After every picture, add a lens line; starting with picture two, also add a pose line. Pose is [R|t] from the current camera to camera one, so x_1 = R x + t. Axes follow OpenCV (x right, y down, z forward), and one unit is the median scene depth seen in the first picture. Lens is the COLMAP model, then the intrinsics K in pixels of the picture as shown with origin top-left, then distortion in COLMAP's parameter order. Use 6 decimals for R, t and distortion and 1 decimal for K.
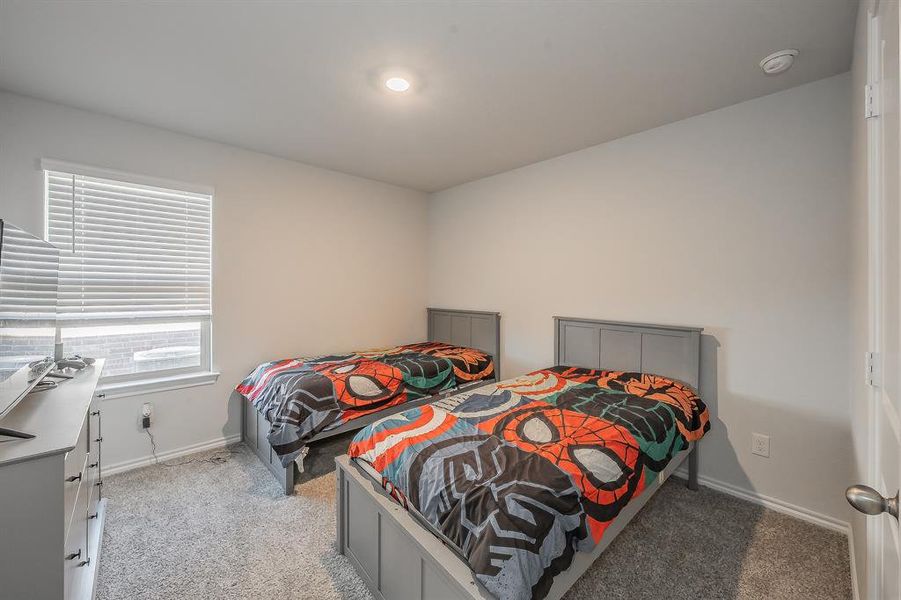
lens RADIAL K [[354.0, 0, 451.5], [0, 354.0, 299.0], [0, 0, 1]] dist [-0.000866, 0.000122]
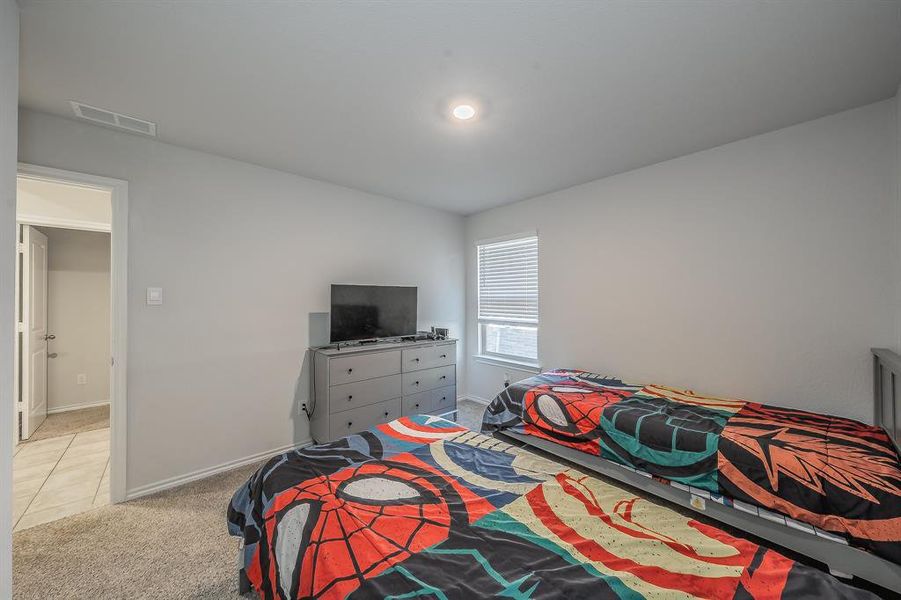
lens RADIAL K [[322.4, 0, 451.9], [0, 322.4, 298.0], [0, 0, 1]] dist [-0.001597, -0.000067]
pose [[-0.027900, -0.007331, -0.999584, 0.684803], [-0.030733, 0.999507, -0.006473, -0.039040], [0.999138, 0.030539, -0.028111, 0.836634]]
